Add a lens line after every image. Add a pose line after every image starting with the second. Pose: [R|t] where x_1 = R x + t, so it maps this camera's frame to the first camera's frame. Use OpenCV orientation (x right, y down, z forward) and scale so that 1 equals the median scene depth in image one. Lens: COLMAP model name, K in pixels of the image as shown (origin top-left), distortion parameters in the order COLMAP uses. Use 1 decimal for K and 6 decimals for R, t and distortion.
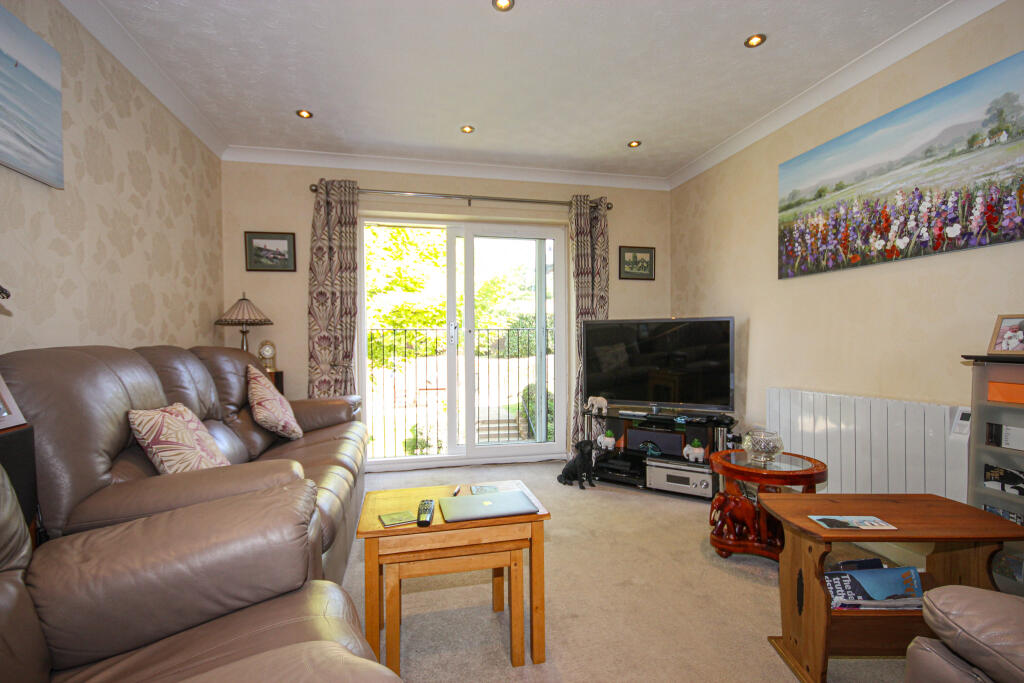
lens RADIAL K [[468.5, 0, 518.2], [0, 468.5, 350.3], [0, 0, 1]] dist [0.000964, -0.000594]
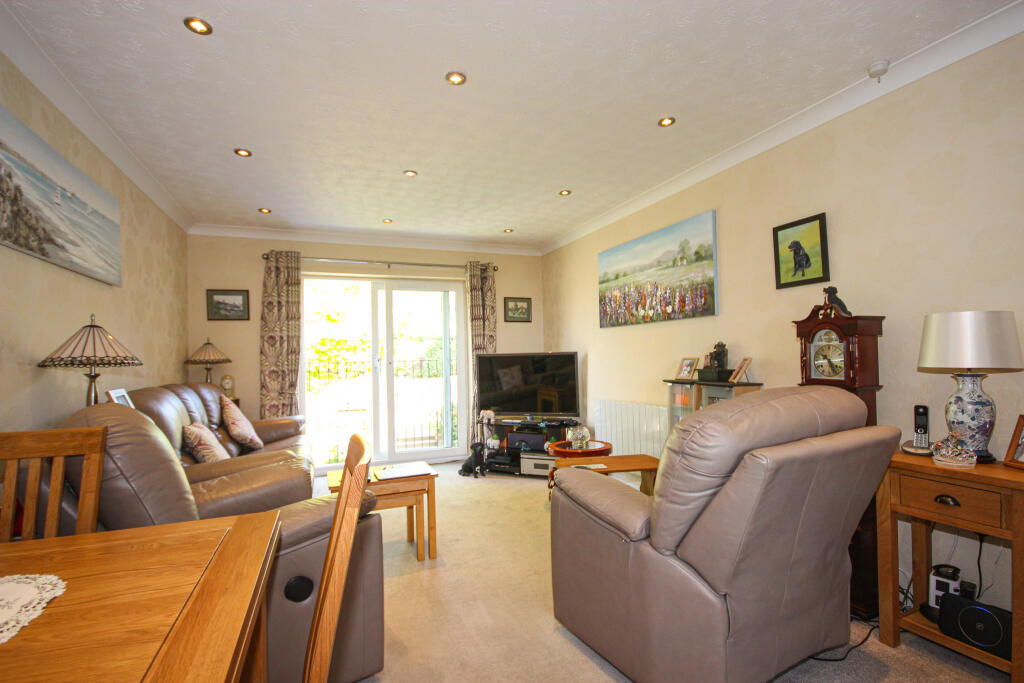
lens RADIAL K [[468.5, 0, 518.2], [0, 468.5, 350.3], [0, 0, 1]] dist [0.000964, -0.000594]
pose [[0.985986, -0.013509, 0.166282, 0.036474], [0.019518, 0.999212, -0.034559, -0.028694], [-0.165684, 0.037320, 0.985473, -0.396362]]
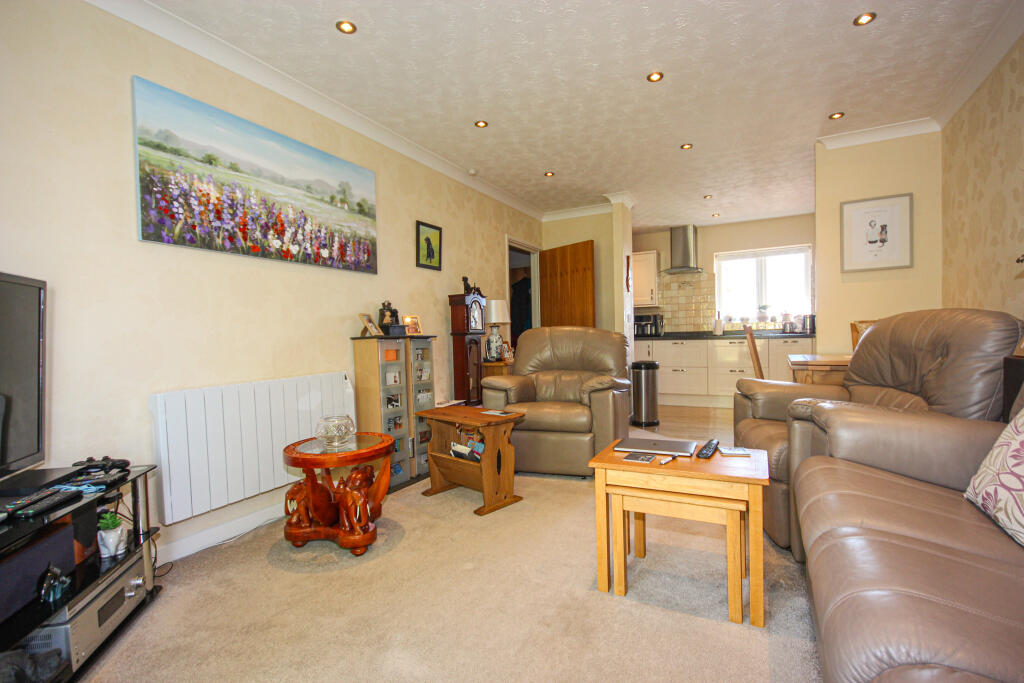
lens RADIAL K [[468.5, 0, 518.2], [0, 468.5, 350.3], [0, 0, 1]] dist [0.000964, -0.000594]
pose [[-0.751492, 0.006763, 0.659707, -0.289397], [0.043762, 0.998256, 0.039616, 0.009292], [-0.658289, 0.058641, -0.750478, 1.028385]]
